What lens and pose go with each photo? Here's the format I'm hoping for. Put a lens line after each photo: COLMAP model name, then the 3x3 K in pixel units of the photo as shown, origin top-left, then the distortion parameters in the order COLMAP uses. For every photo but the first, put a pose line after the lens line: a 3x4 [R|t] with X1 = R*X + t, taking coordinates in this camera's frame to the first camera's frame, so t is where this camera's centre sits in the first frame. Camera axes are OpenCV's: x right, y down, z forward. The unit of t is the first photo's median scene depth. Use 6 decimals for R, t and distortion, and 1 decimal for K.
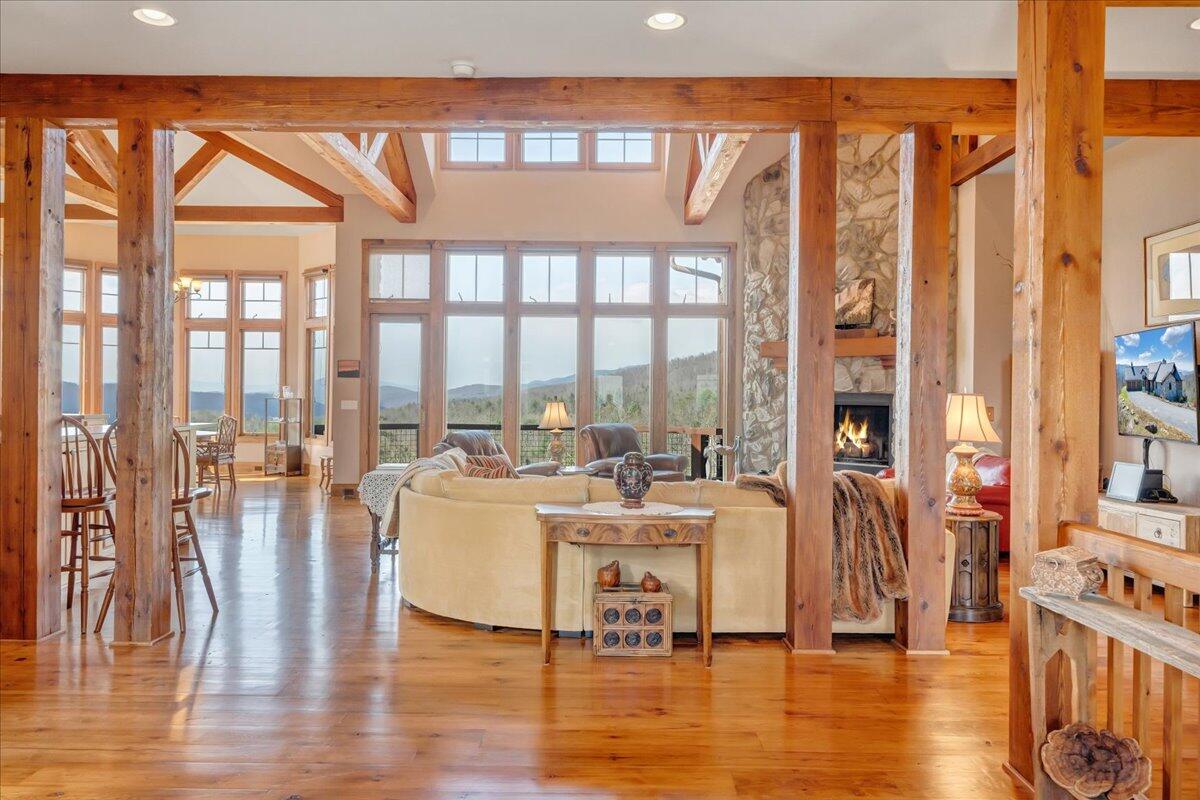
lens RADIAL K [[812.5, 0, 596.0], [0, 812.5, 389.6], [0, 0, 1]] dist [-0.000039, -0.000073]
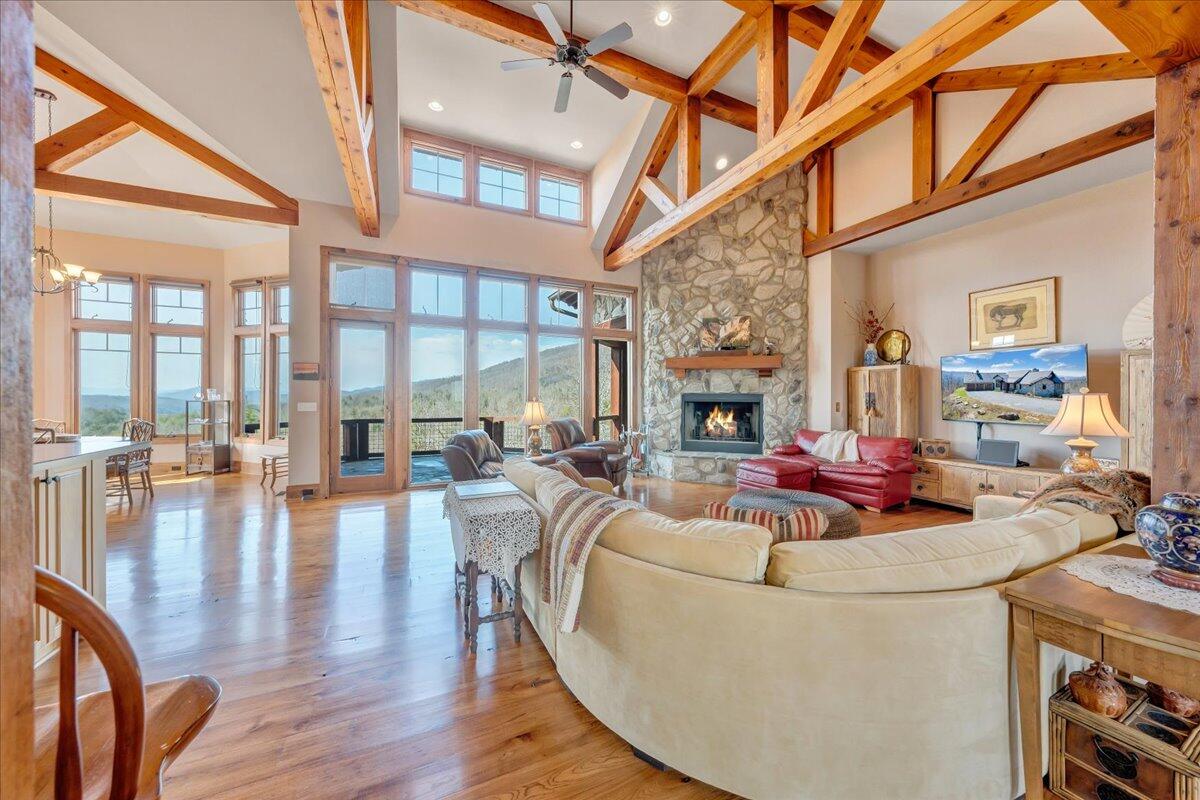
lens RADIAL K [[415.2, 0, 602.2], [0, 415.2, 397.9], [0, 0, 1]] dist [-0.004784, 0.000368]
pose [[0.903457, -0.006865, 0.428623, -0.188685], [0.001420, 0.999914, 0.013022, 0.001273], [-0.428675, -0.011156, 0.903390, 0.366241]]
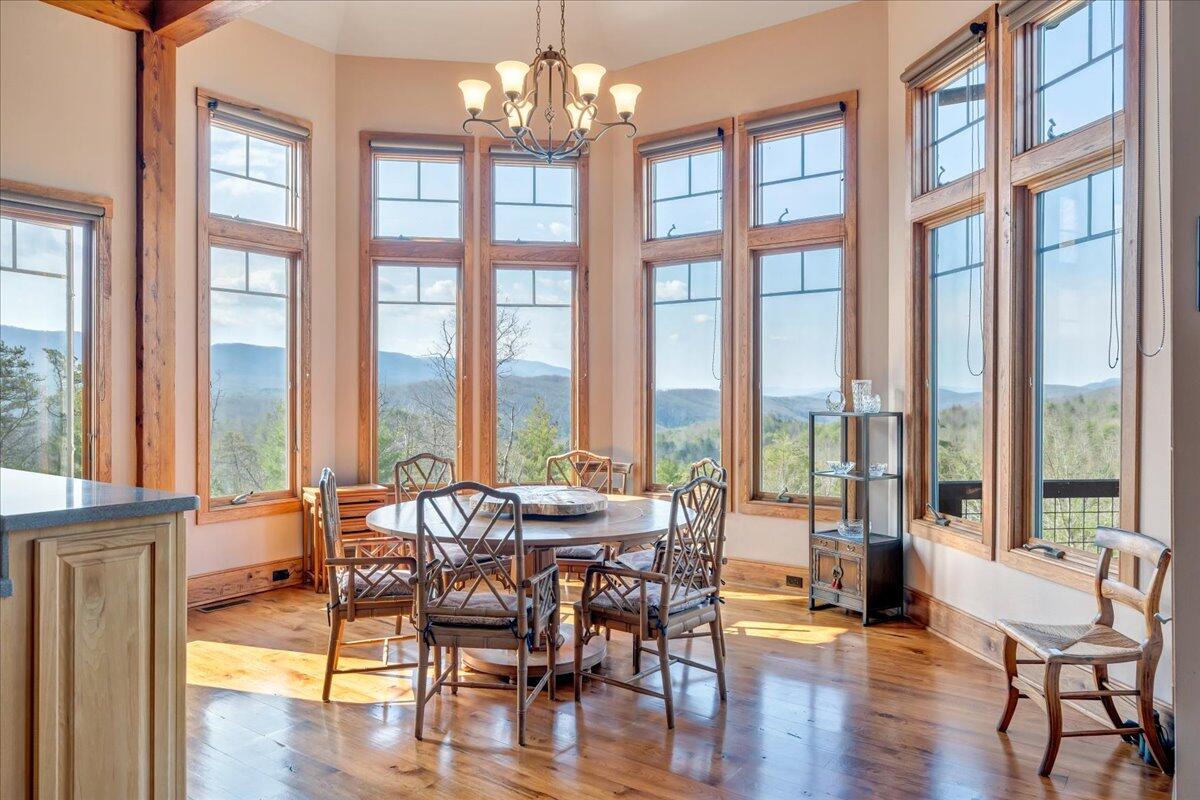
lens RADIAL K [[812.5, 0, 597.6], [0, 812.5, 392.3], [0, 0, 1]] dist [-0.000039, -0.000073]
pose [[0.805142, -0.009537, -0.593006, -0.314214], [0.009966, 0.999947, -0.002551, 0.001405], [0.592999, -0.003856, 0.805194, 0.763509]]
